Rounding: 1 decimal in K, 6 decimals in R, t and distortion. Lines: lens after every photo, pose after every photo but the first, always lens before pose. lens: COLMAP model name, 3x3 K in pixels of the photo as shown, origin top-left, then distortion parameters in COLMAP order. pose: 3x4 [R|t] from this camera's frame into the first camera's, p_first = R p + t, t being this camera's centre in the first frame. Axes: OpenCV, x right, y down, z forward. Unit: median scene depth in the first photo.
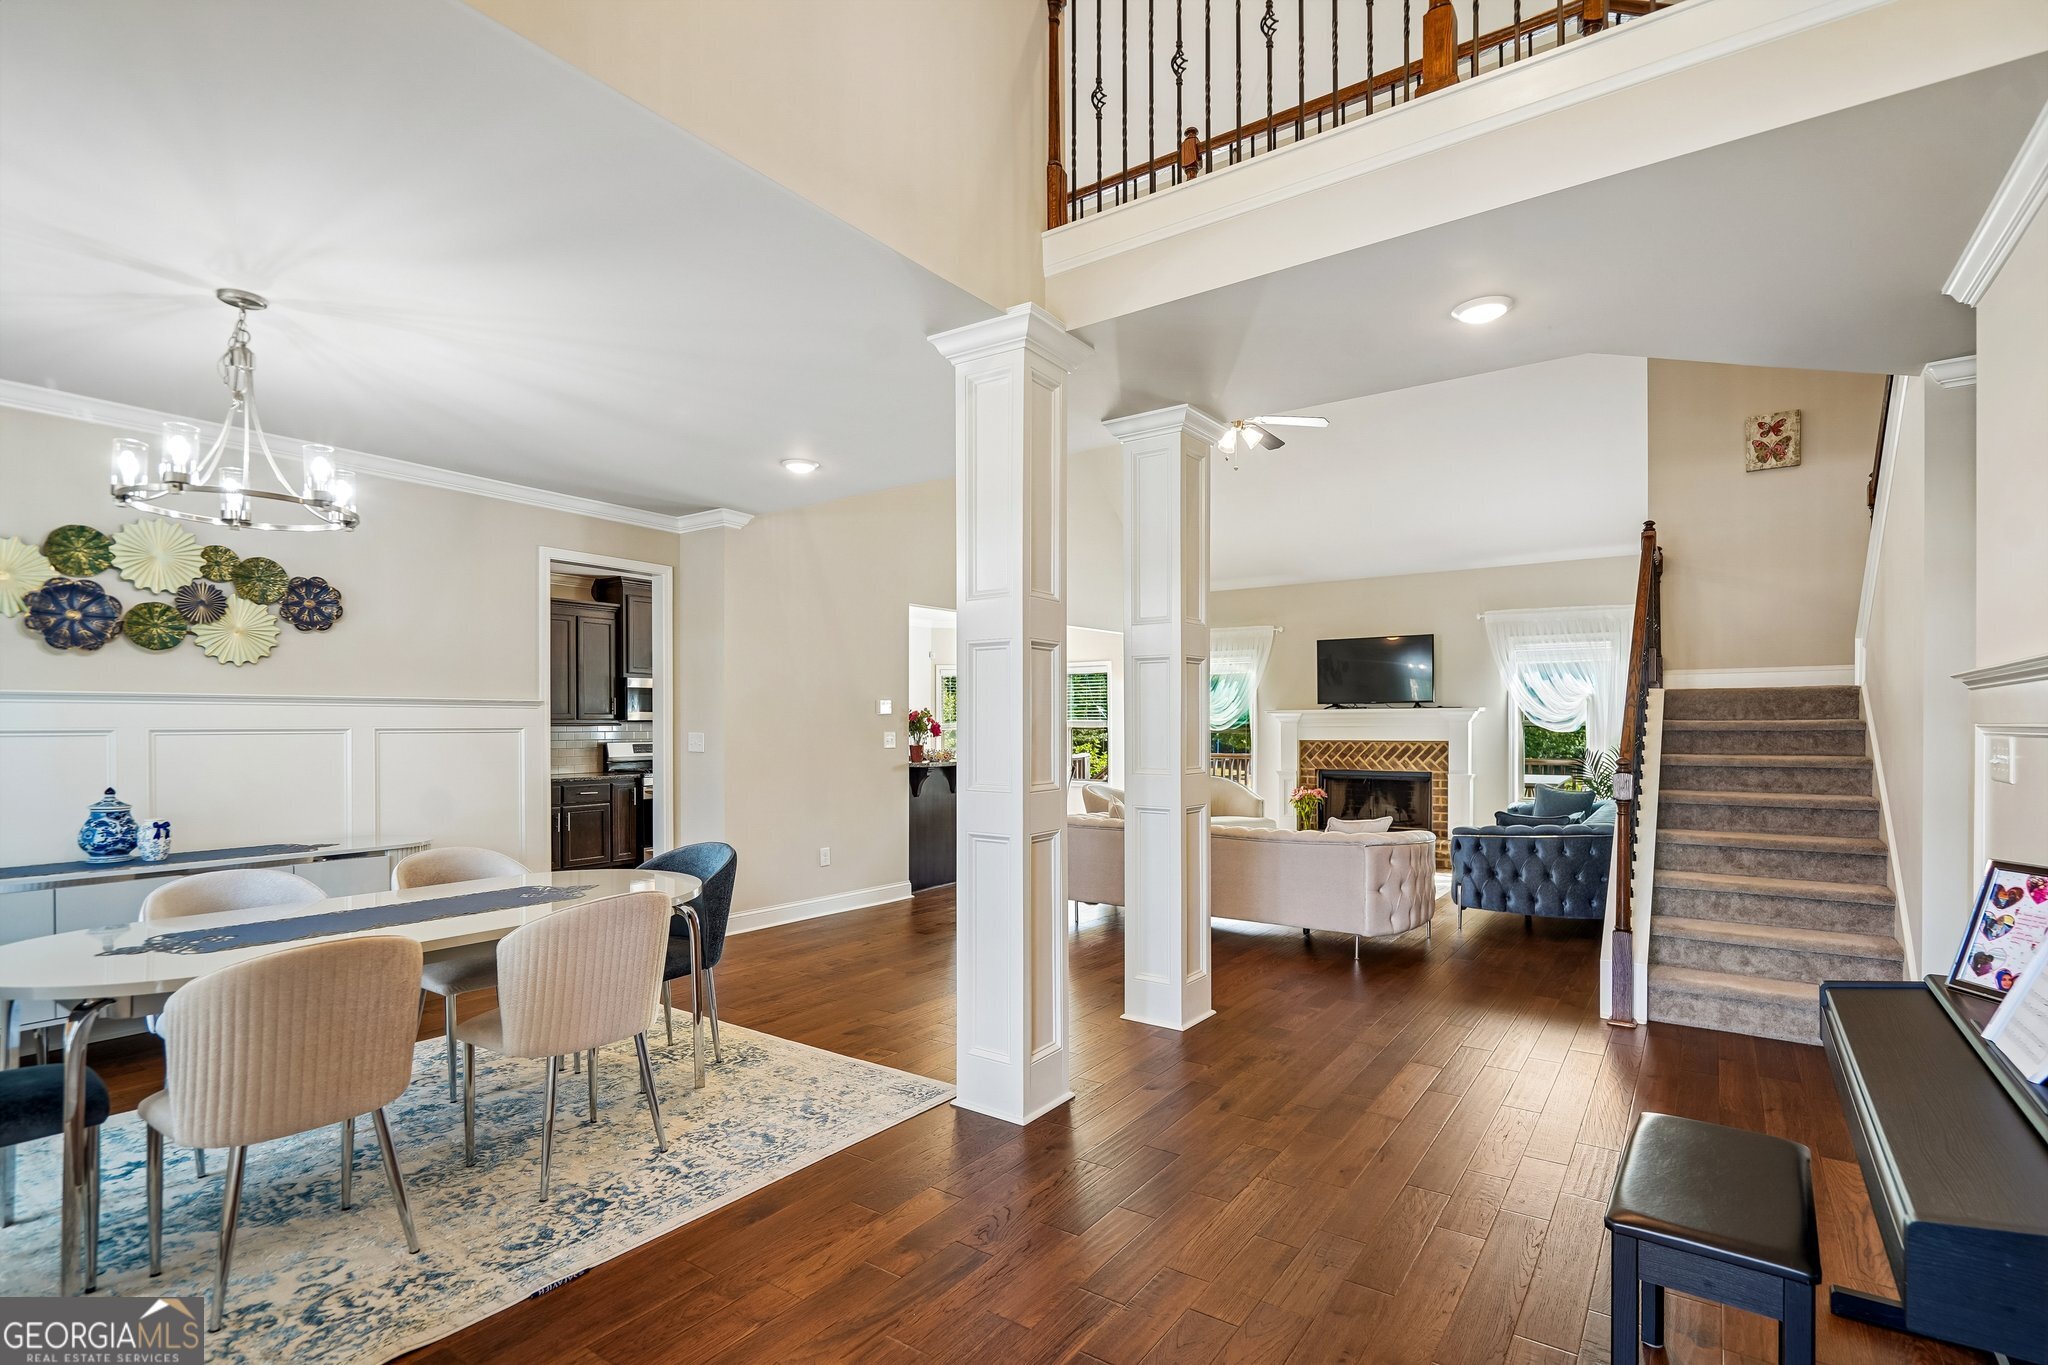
lens RADIAL K [[971.6, 0, 1033.5], [0, 971.6, 728.1], [0, 0, 1]] dist [-0.003473, 0.001157]
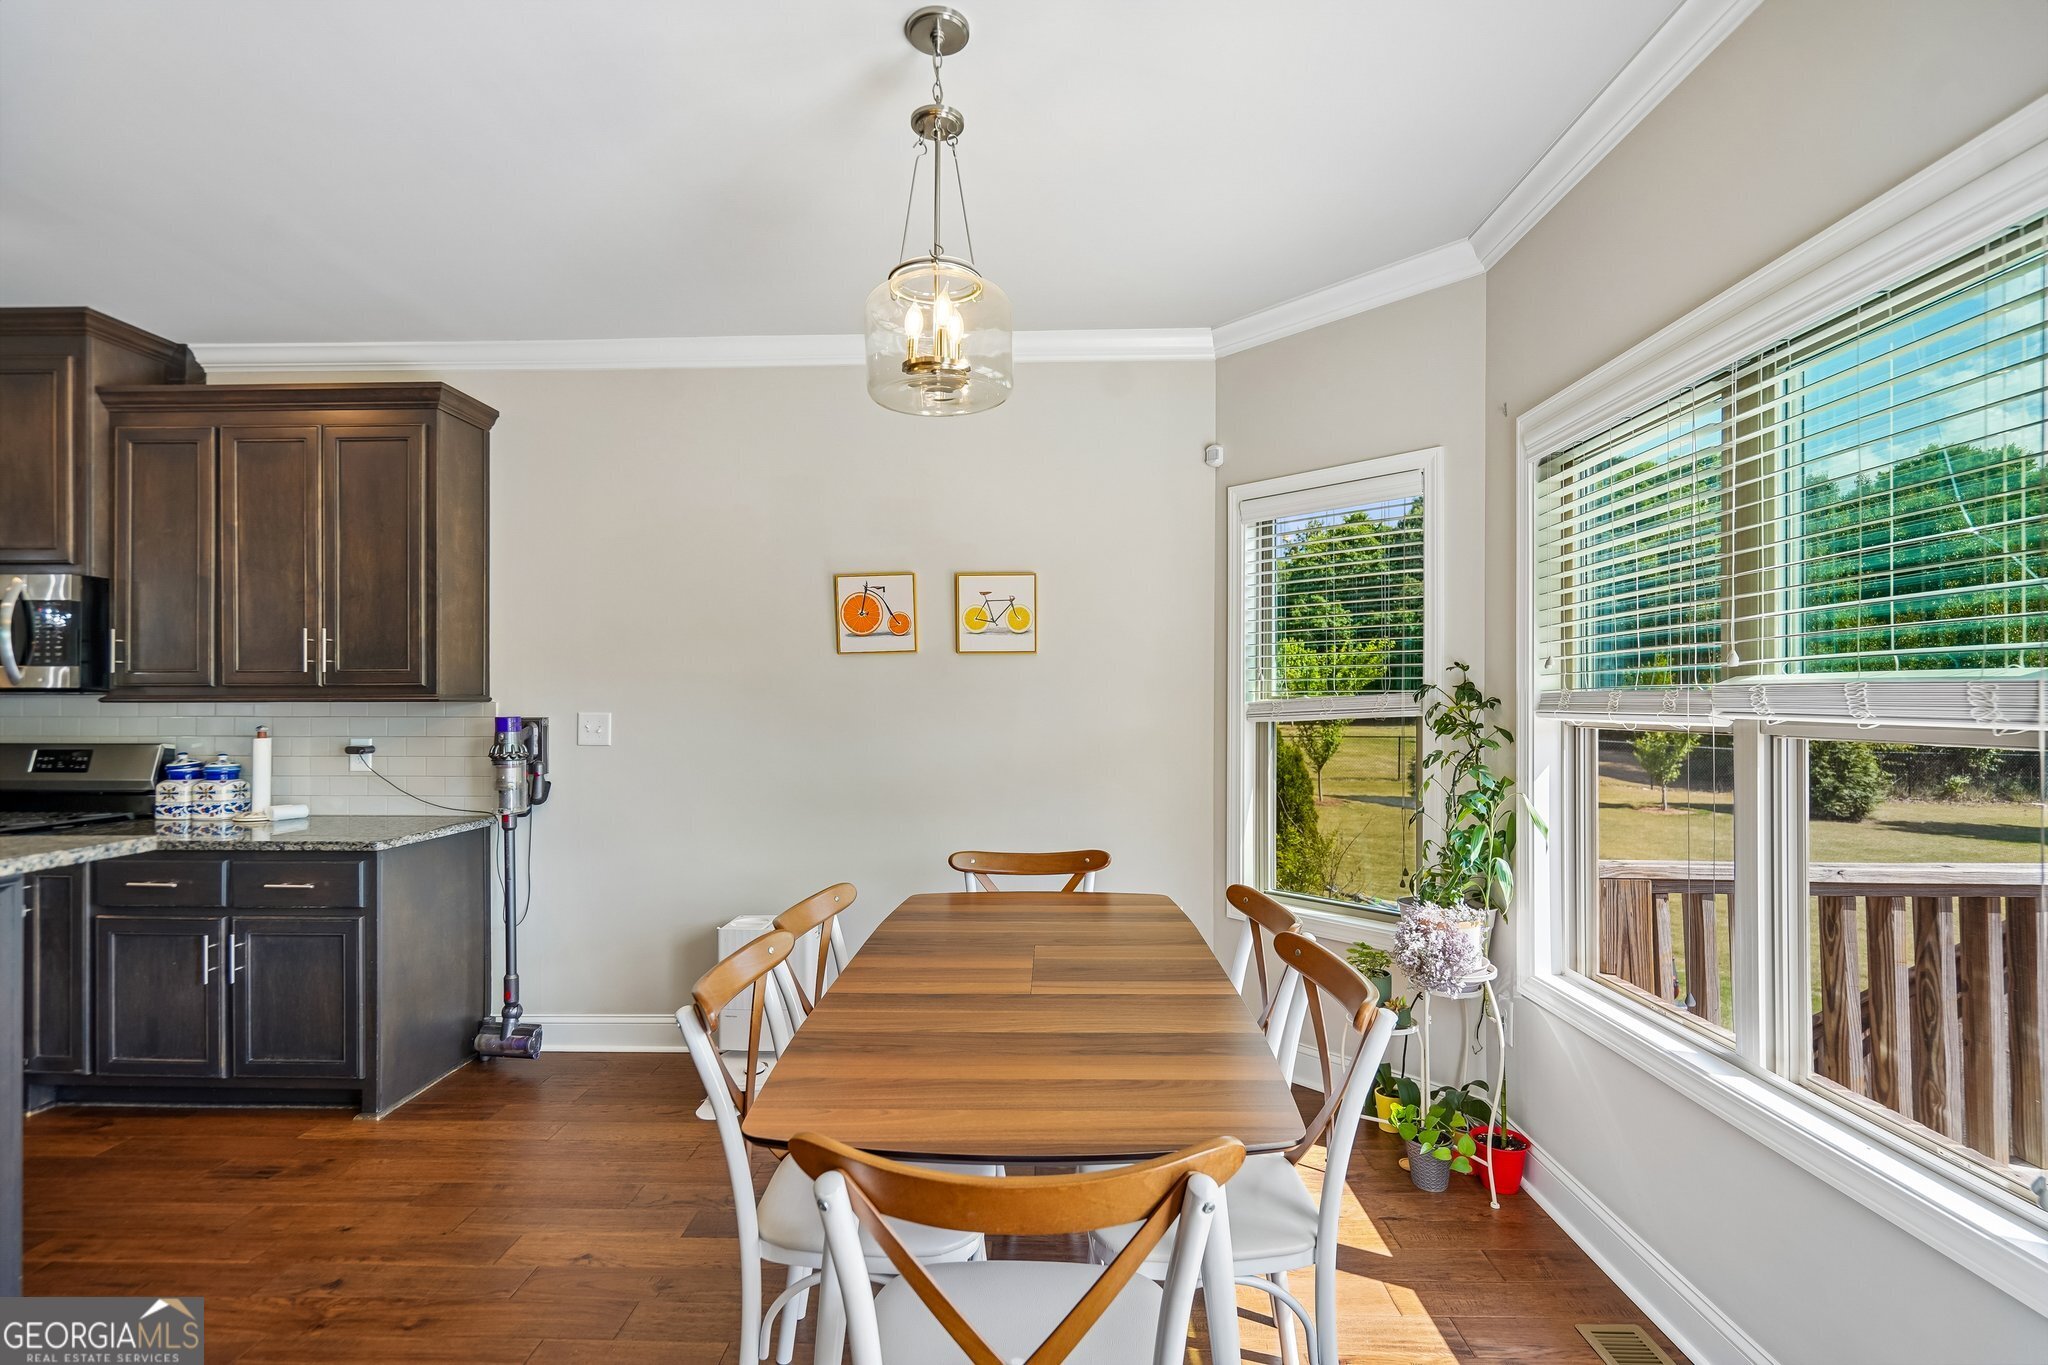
lens RADIAL K [[936.3, 0, 1018.9], [0, 936.3, 695.5], [0, 0, 1]] dist [-0.000819, 0.001026]
pose [[0.547264, -0.000772, -0.836960, 0.201581], [-0.004934, 0.999979, -0.004149, -0.009000], [0.836946, 0.006400, 0.547249, 1.785067]]
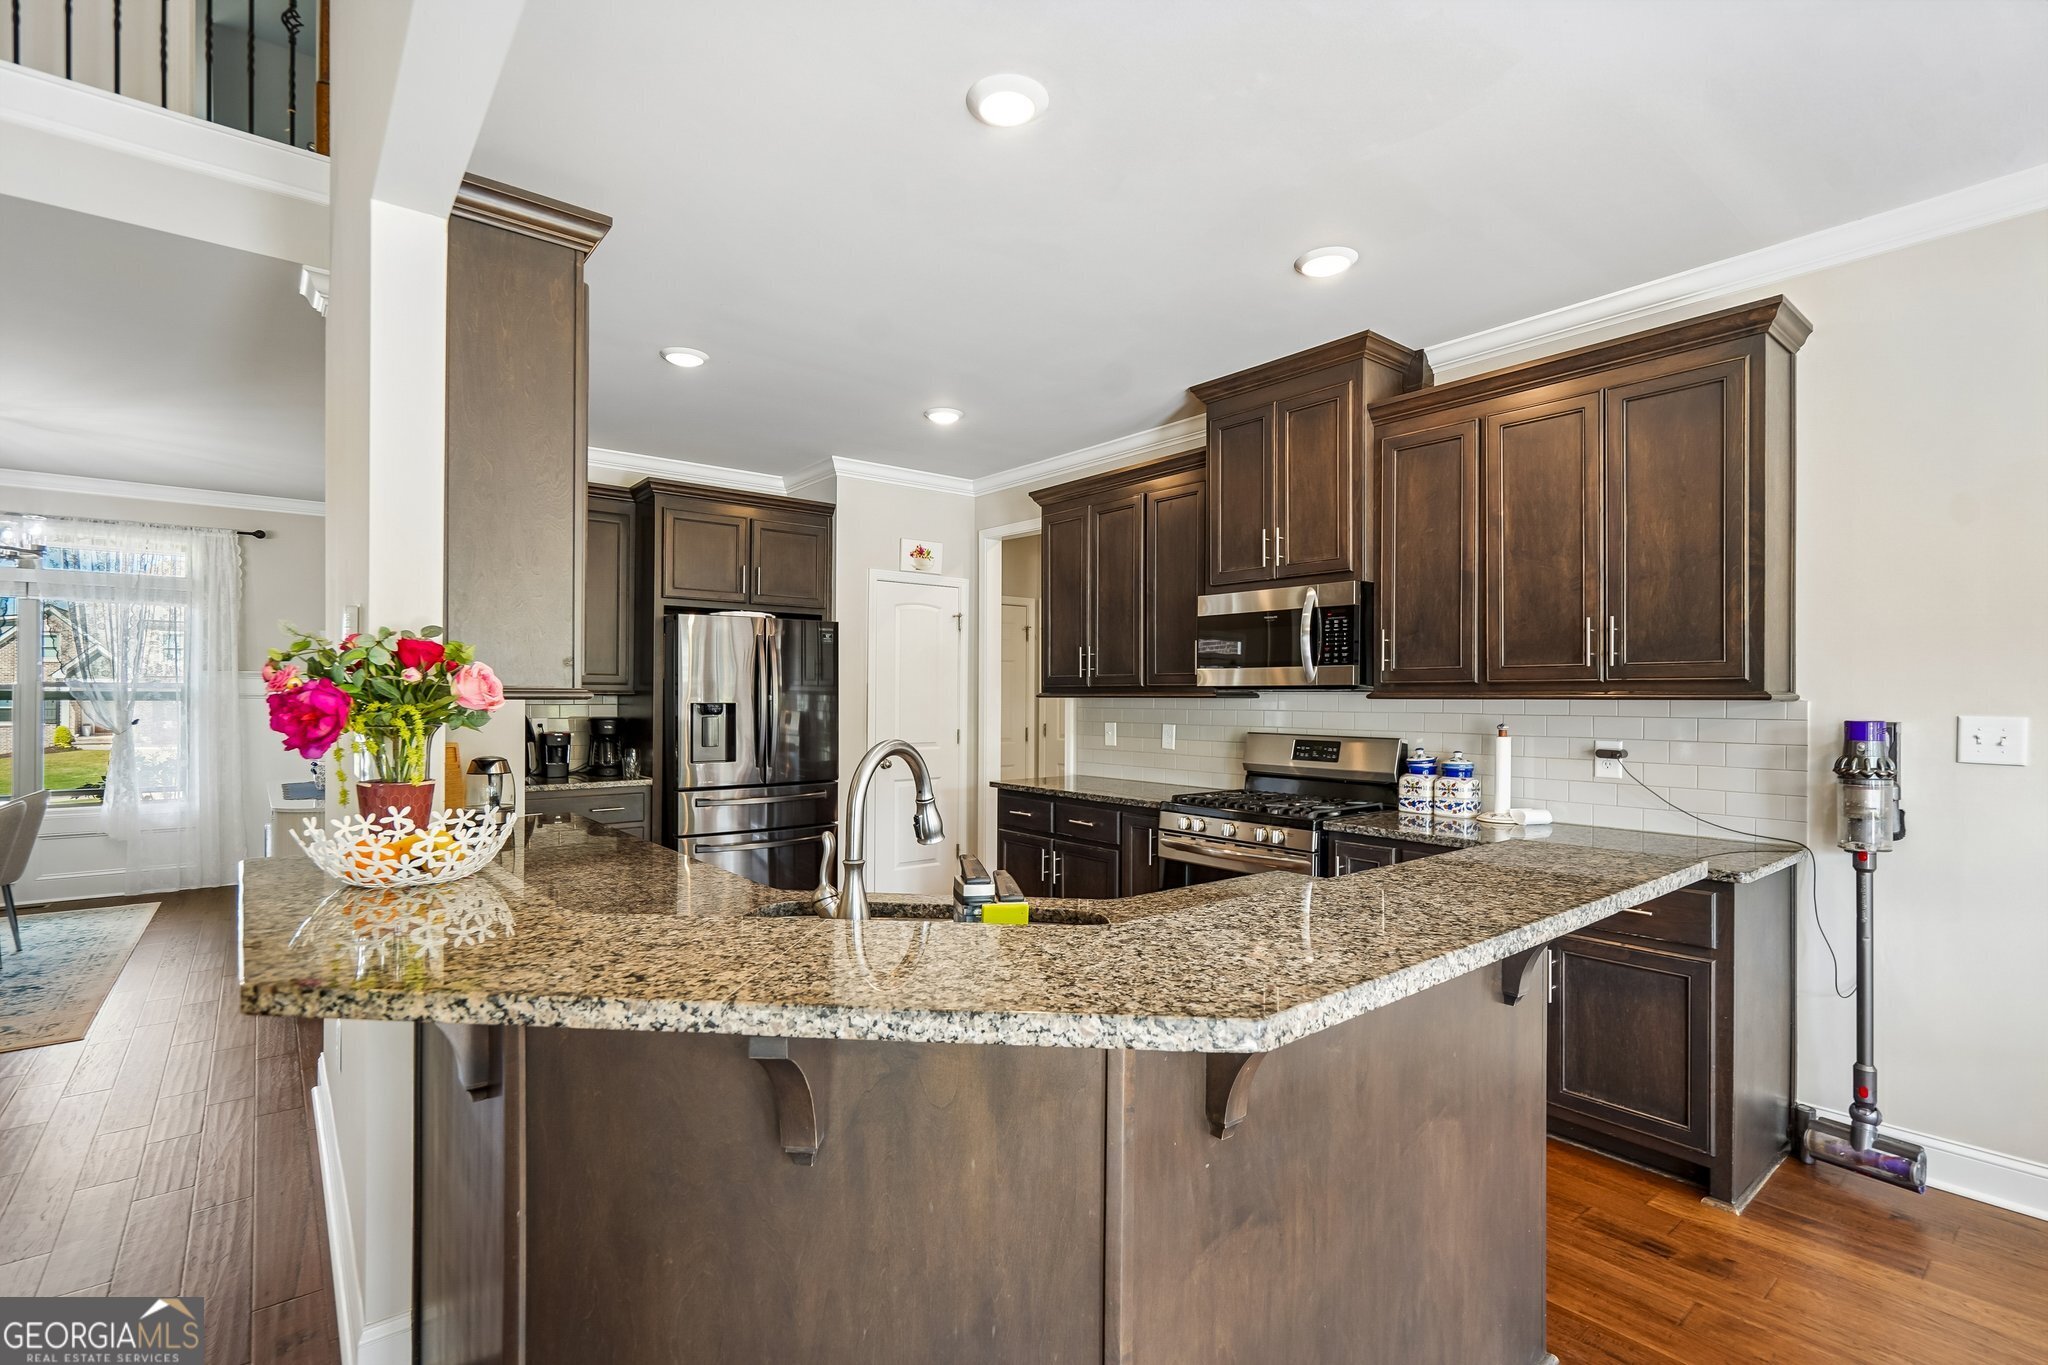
lens RADIAL K [[936.3, 0, 1018.9], [0, 936.3, 695.5], [0, 0, 1]] dist [-0.000819, 0.001026]
pose [[-0.278074, 0.001357, -0.960559, 0.069686], [-0.007112, 0.999969, 0.003472, -0.007019], [0.960533, 0.007797, -0.278055, 1.581328]]
